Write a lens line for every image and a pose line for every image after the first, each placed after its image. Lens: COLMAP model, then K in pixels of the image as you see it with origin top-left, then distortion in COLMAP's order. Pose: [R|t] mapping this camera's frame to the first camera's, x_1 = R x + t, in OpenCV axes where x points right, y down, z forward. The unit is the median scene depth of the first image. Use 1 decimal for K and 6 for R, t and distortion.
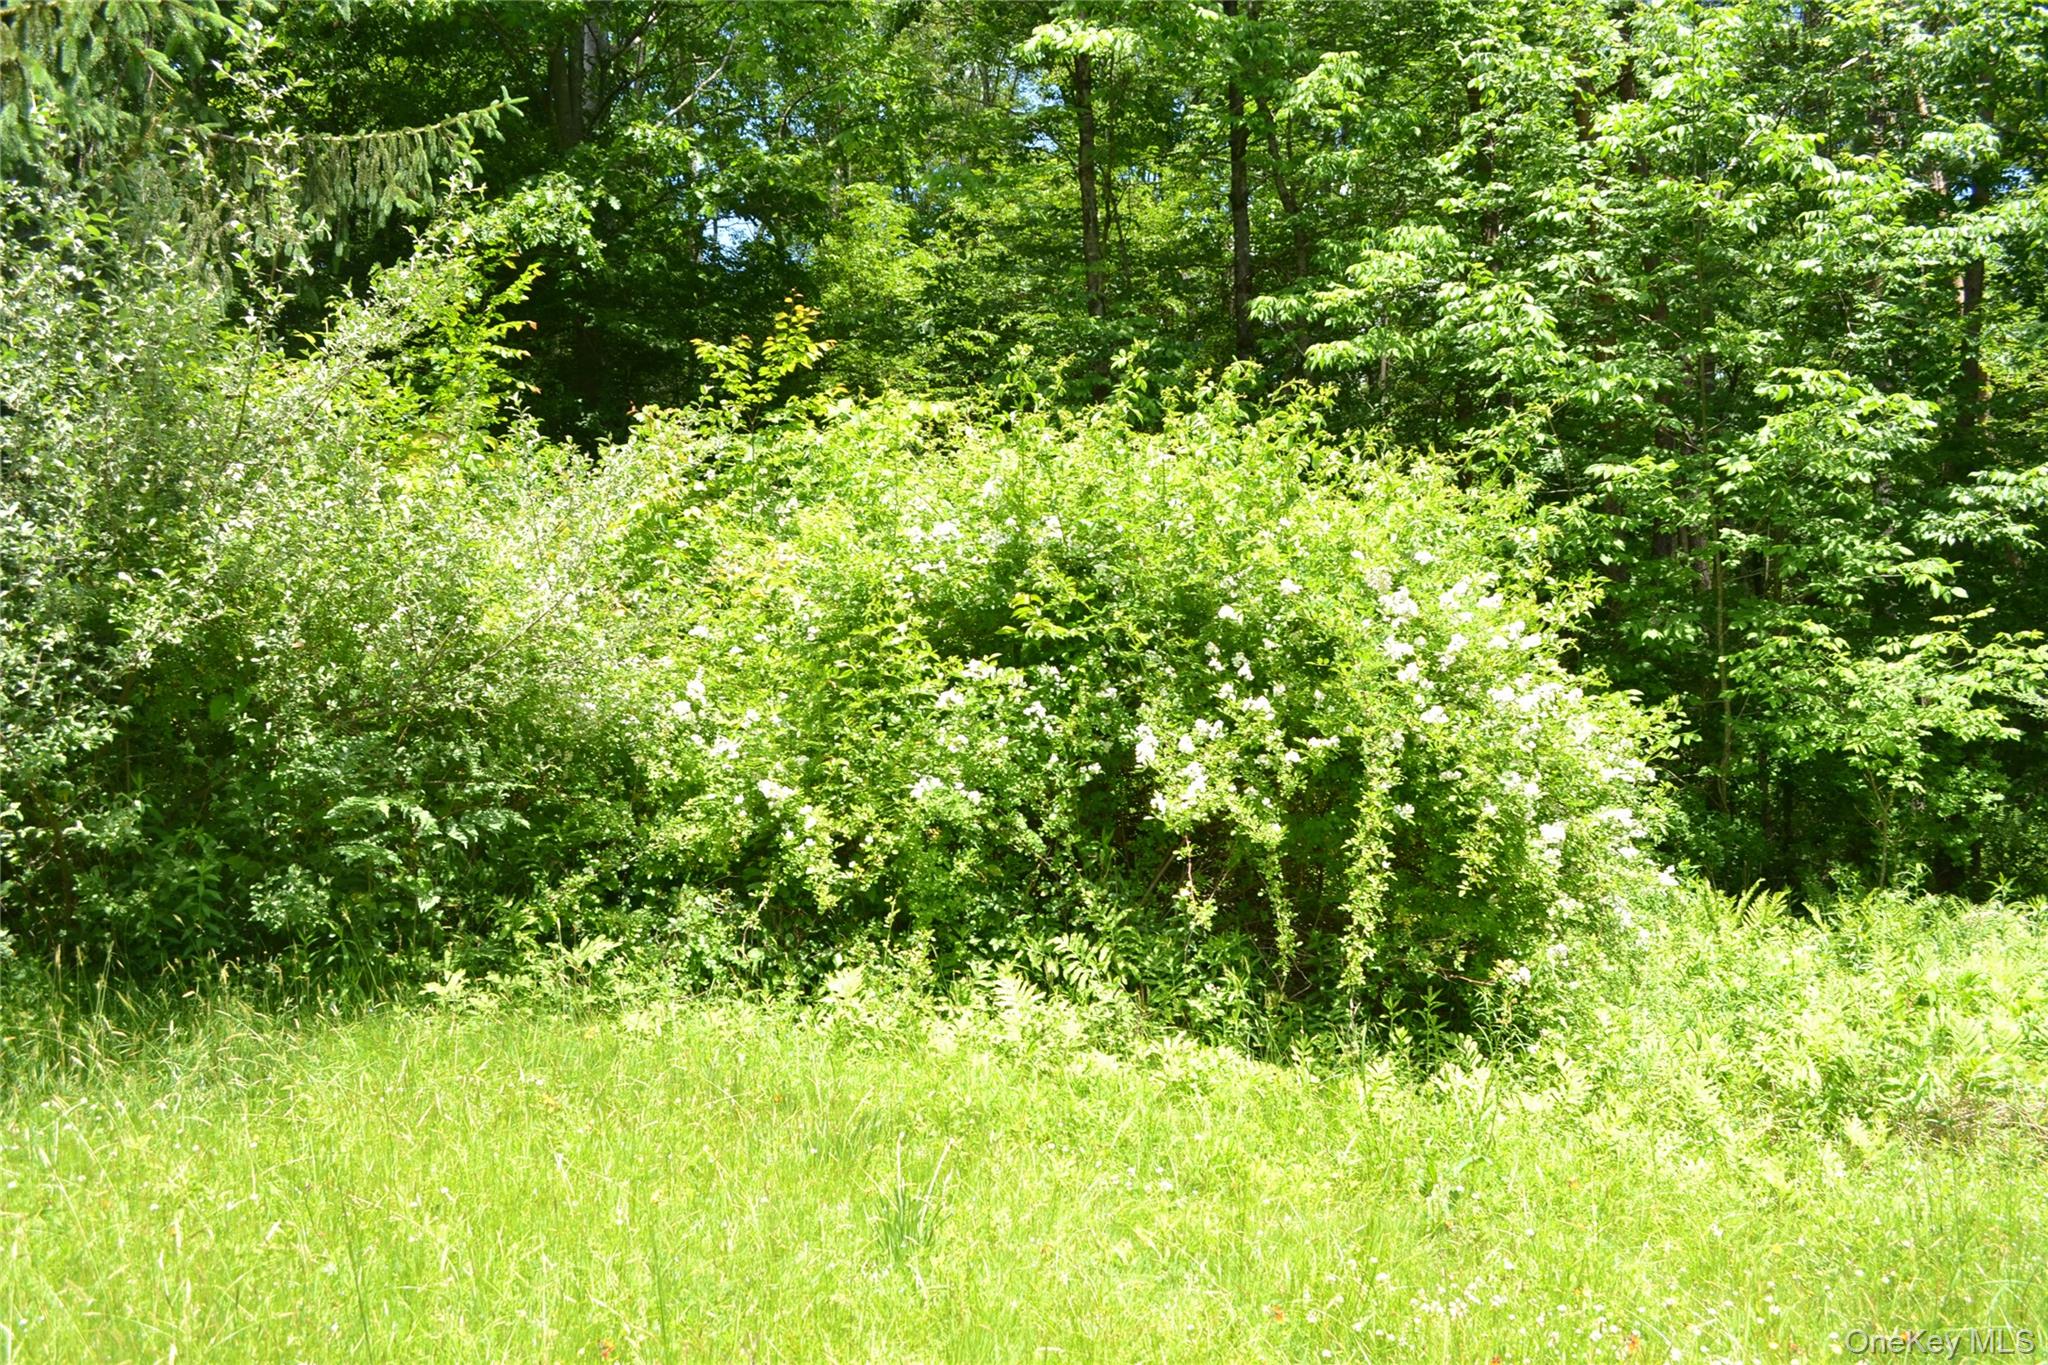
lens RADIAL K [[1726.7, 0, 1024.1], [0, 1726.7, 681.1], [0, 0, 1]] dist [-0.075452, 0.005574]
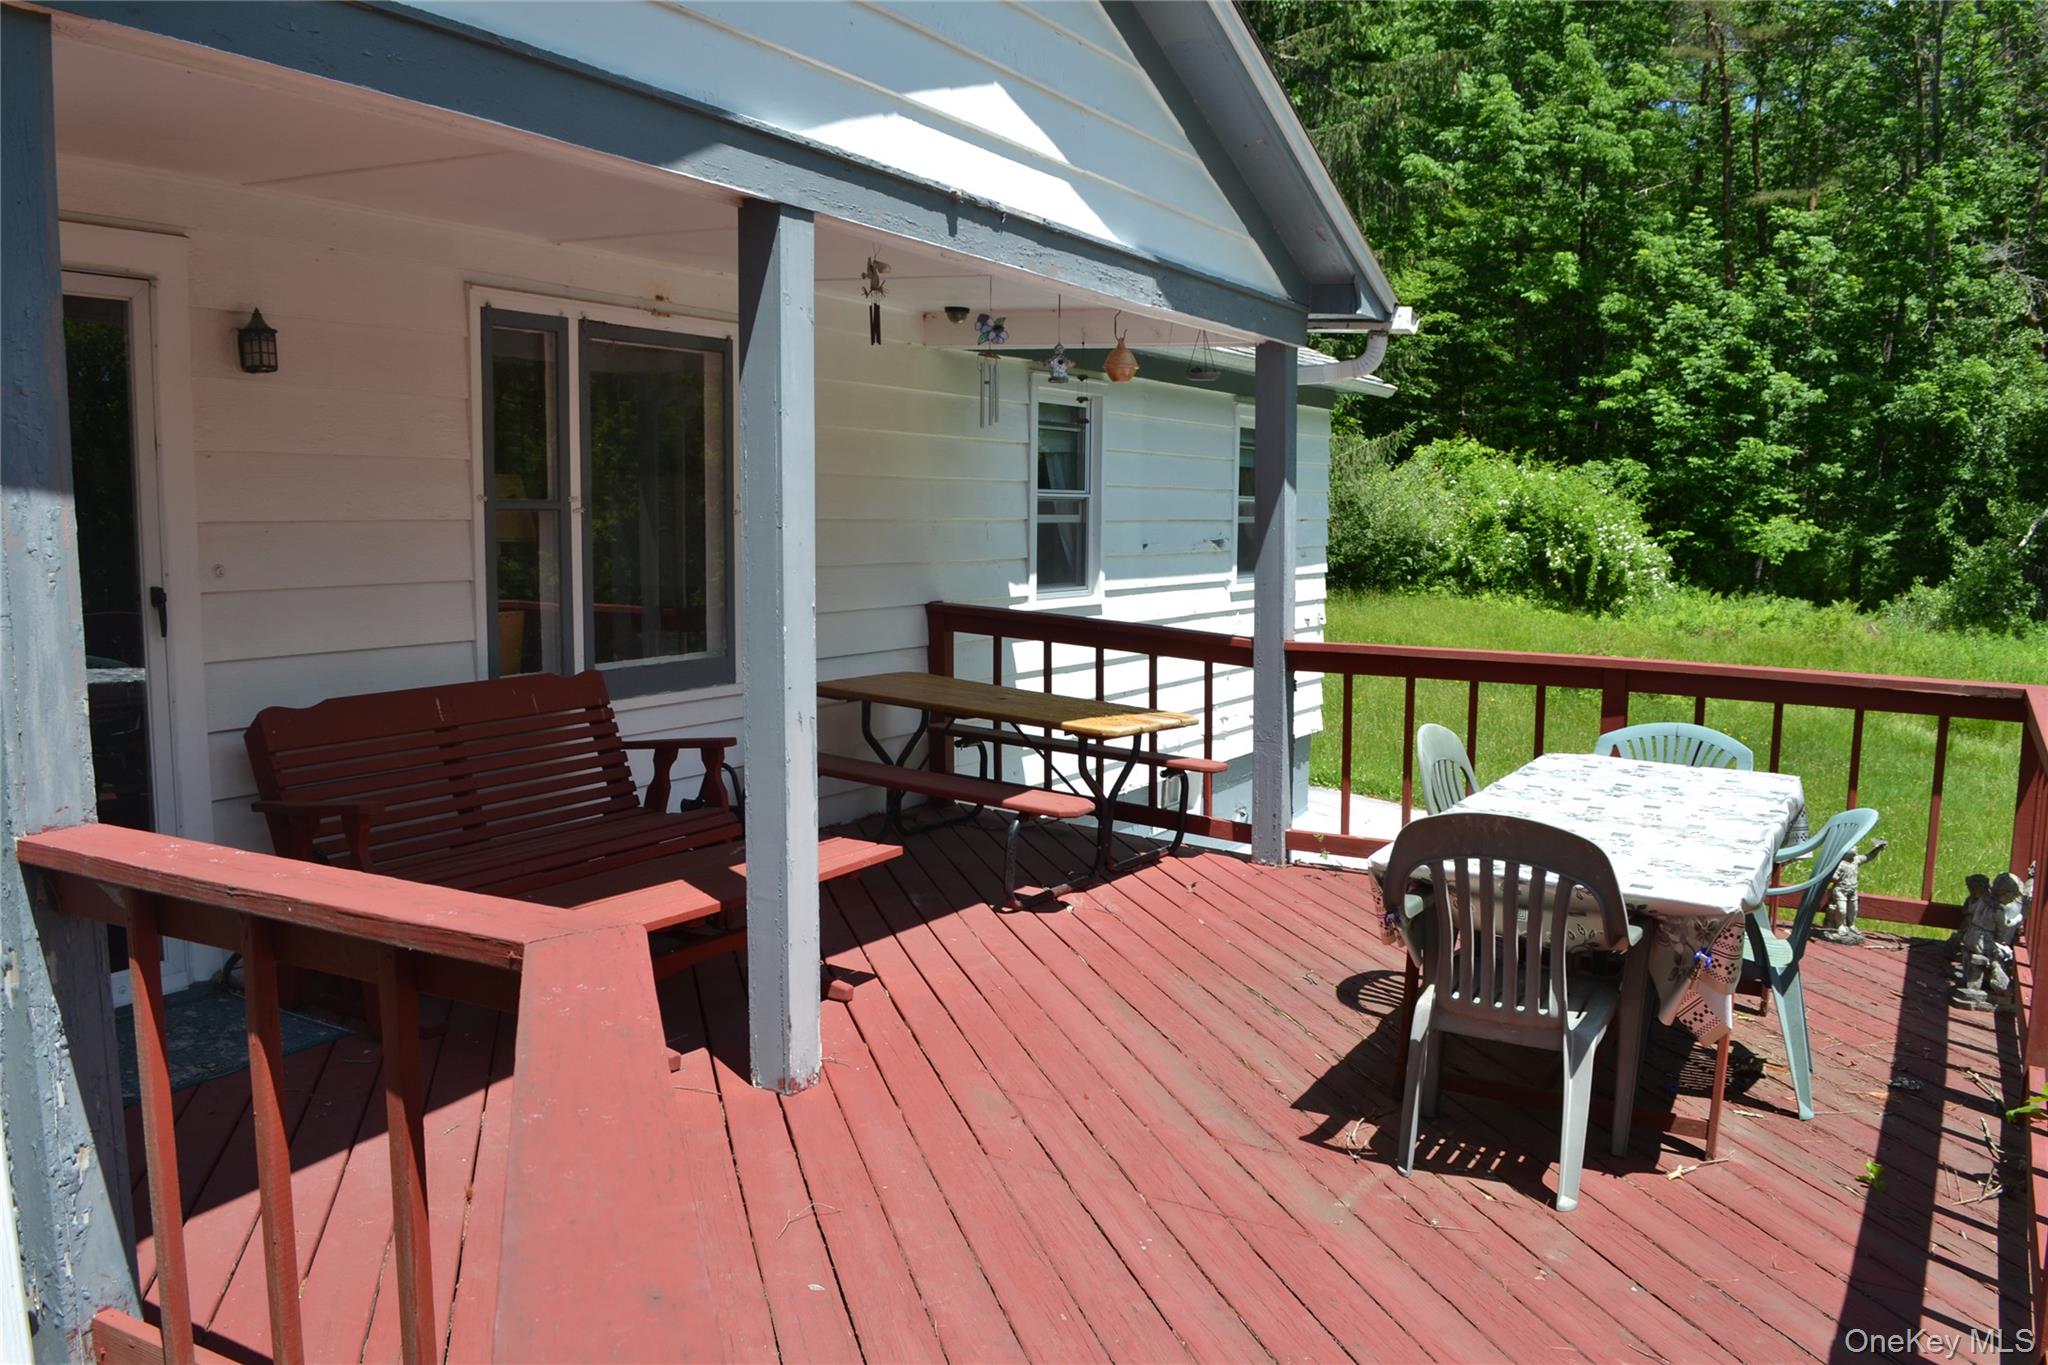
lens RADIAL K [[1624.7, 0, 1019.0], [0, 1624.7, 681.8], [0, 0, 1]] dist [-0.075874, -0.003262]
pose [[0.981483, 0.059110, -0.182203, -0.556440], [-0.024547, 0.982166, 0.186405, -0.422775], [0.189972, -0.178481, 0.965430, -3.832556]]
